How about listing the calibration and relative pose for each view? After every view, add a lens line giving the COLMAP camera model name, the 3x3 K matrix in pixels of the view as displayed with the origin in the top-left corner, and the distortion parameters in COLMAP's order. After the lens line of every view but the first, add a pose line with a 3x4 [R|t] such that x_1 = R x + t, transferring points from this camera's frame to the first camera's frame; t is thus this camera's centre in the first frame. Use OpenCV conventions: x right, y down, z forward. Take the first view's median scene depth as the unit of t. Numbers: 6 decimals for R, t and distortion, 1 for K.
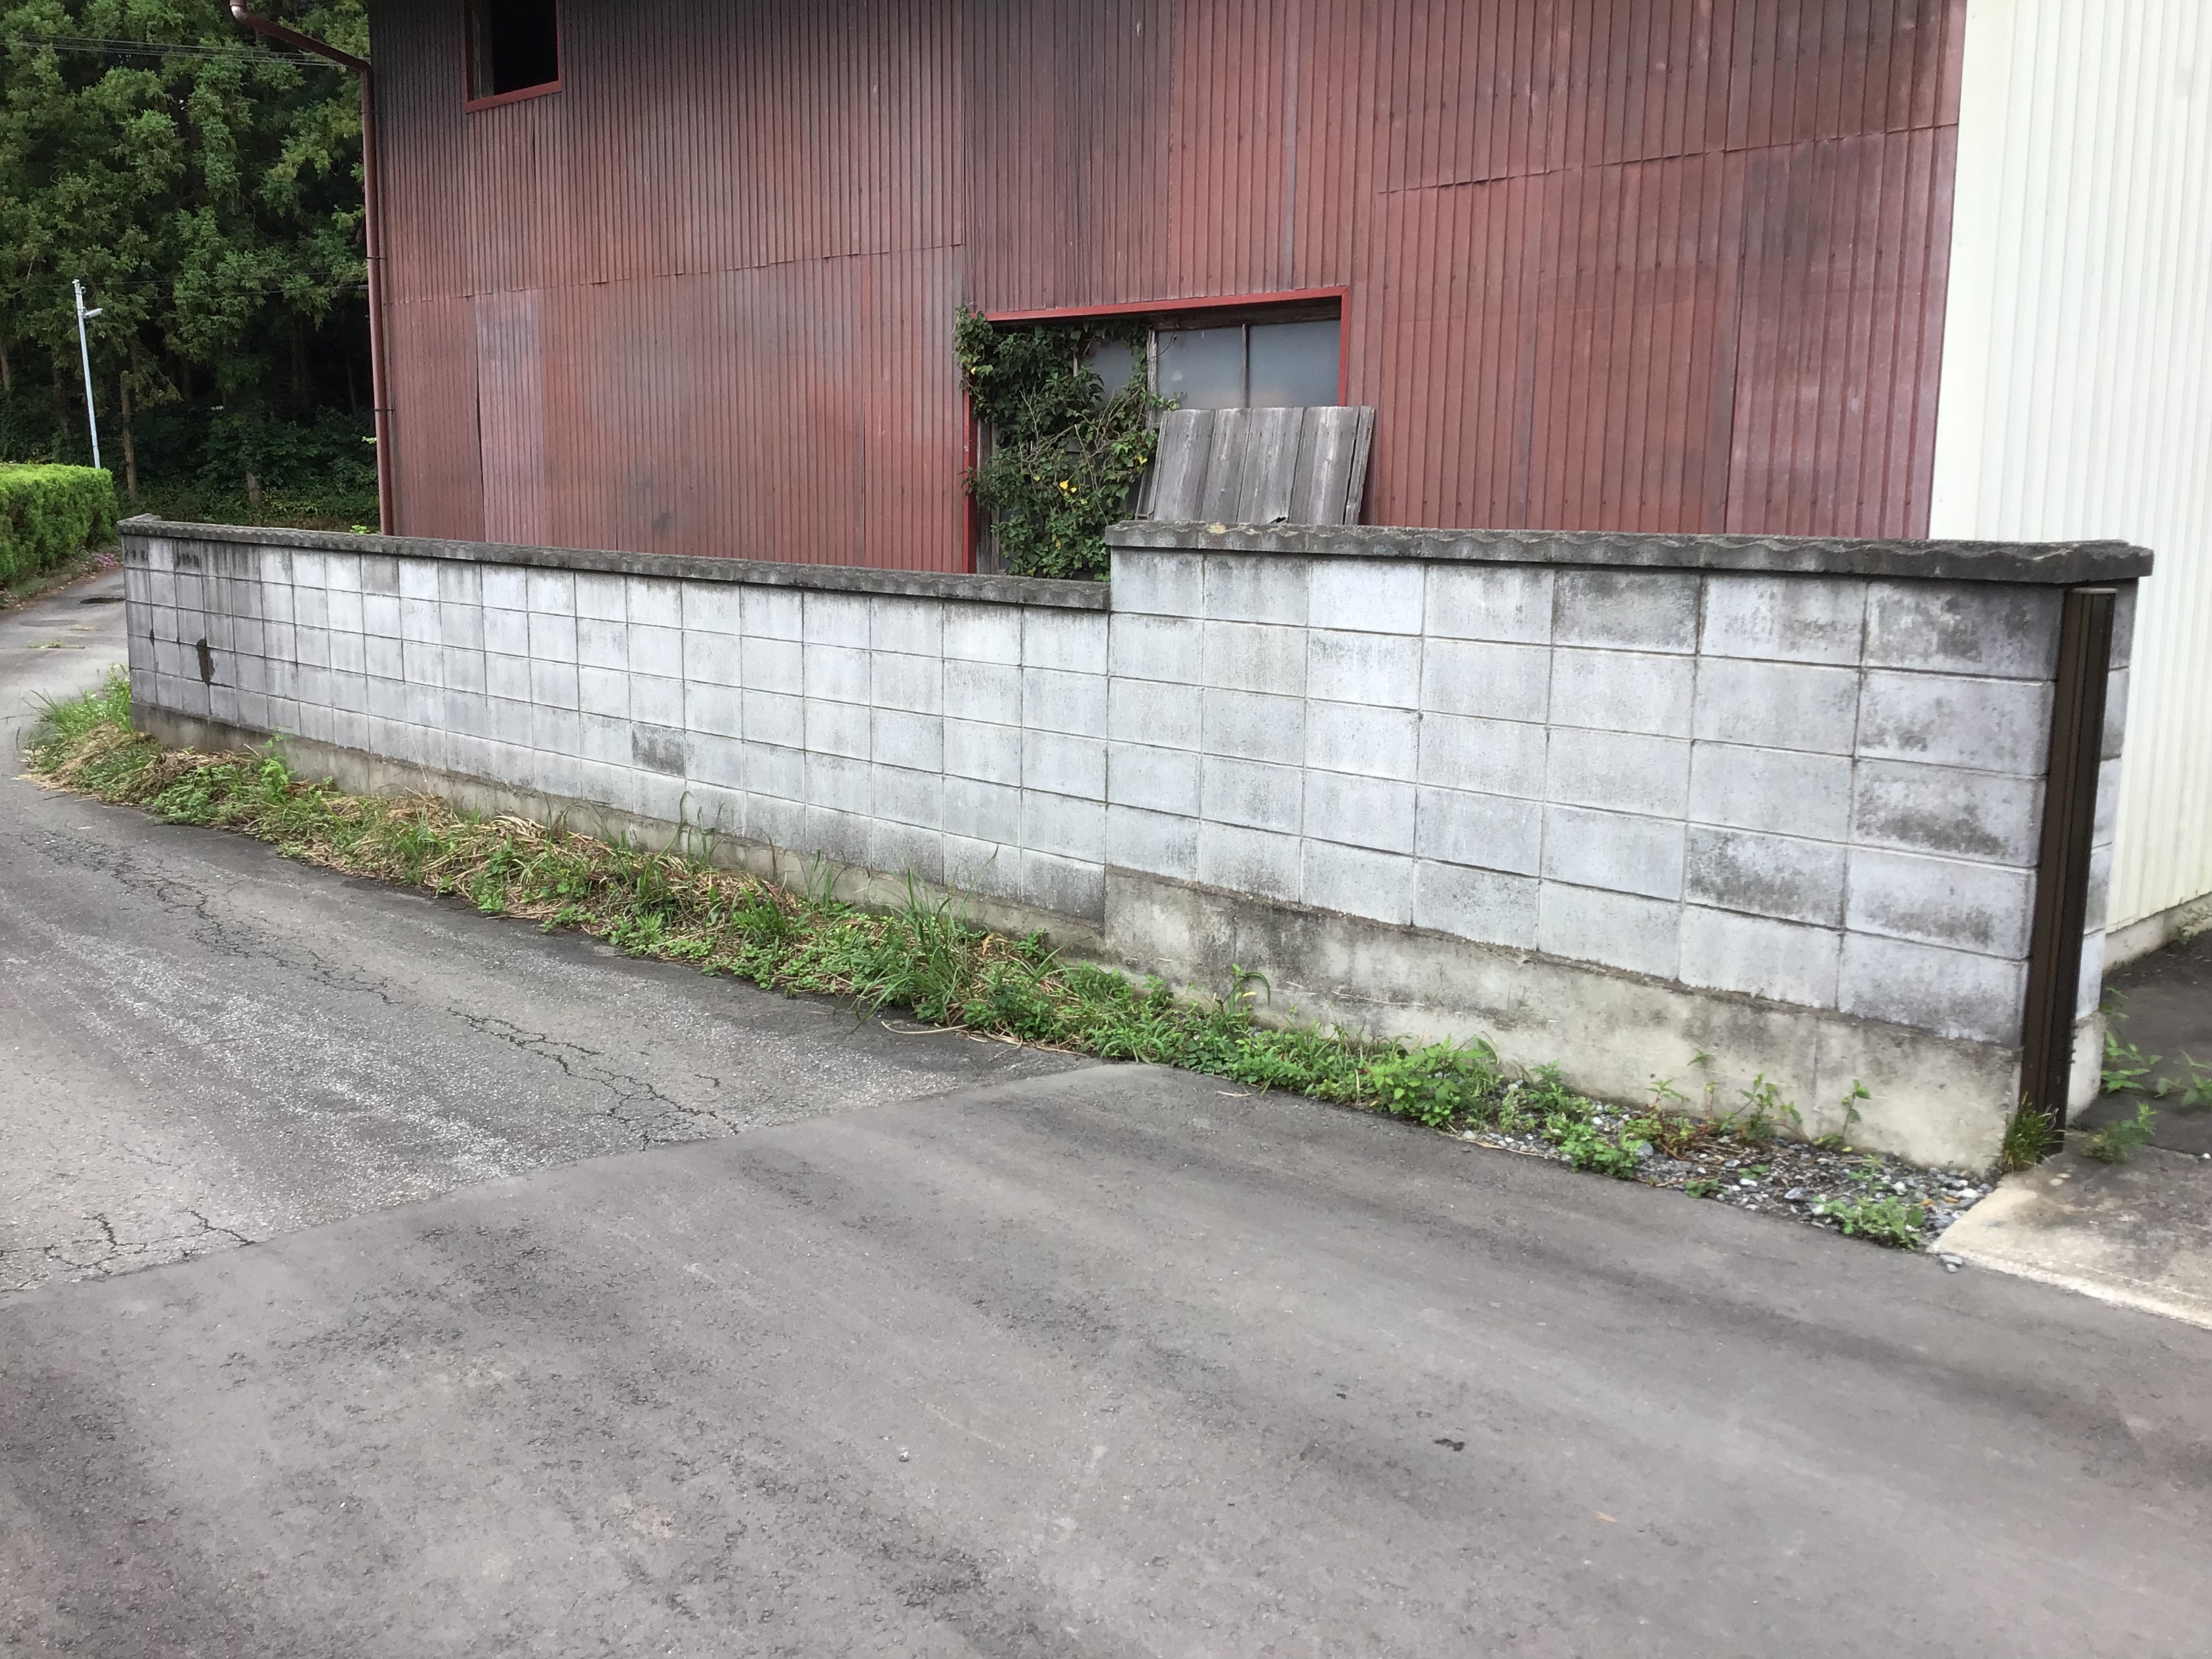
lens RADIAL K [[1993.6, 0, 1110.7], [0, 1993.6, 832.3], [0, 0, 1]] dist [0.052102, -0.063176]
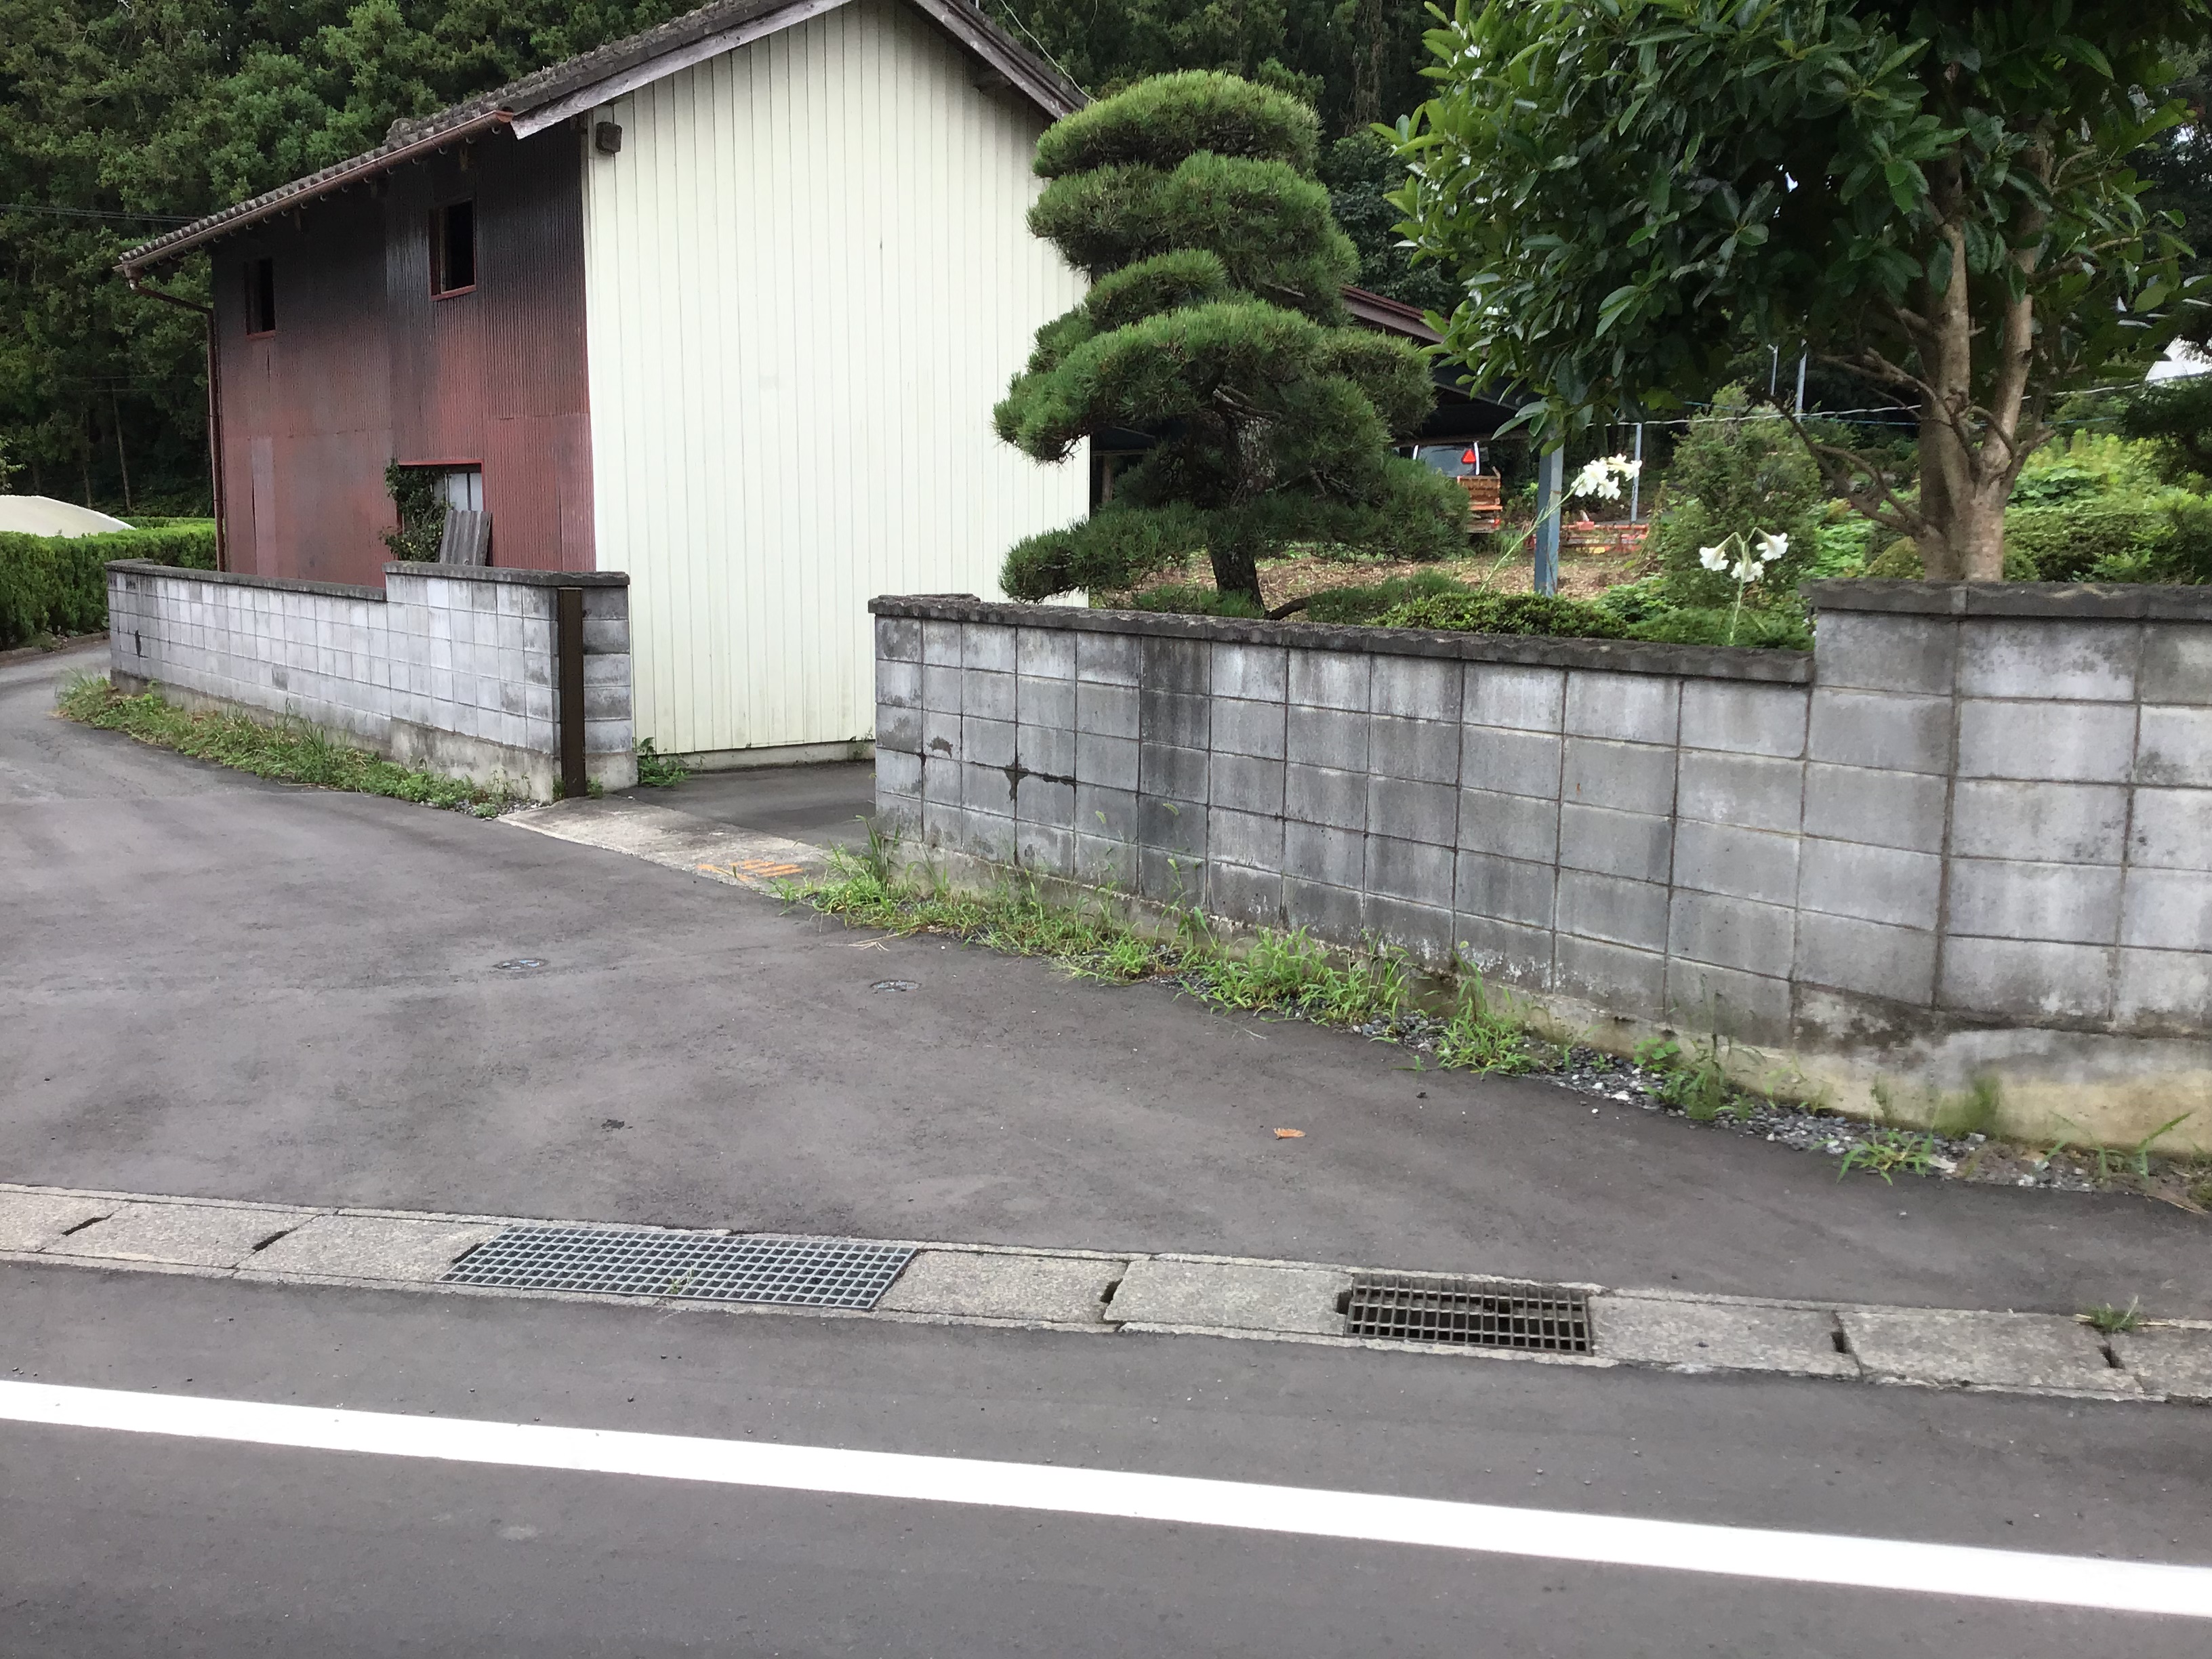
lens RADIAL K [[1993.6, 0, 1102.2], [0, 1993.6, 828.7], [0, 0, 1]] dist [0.052102, -0.063176]
pose [[0.993224, 0.015713, -0.115151, 0.800063], [-0.018301, 0.999602, -0.021446, 0.133984], [0.114768, 0.023408, 0.993117, -0.857786]]
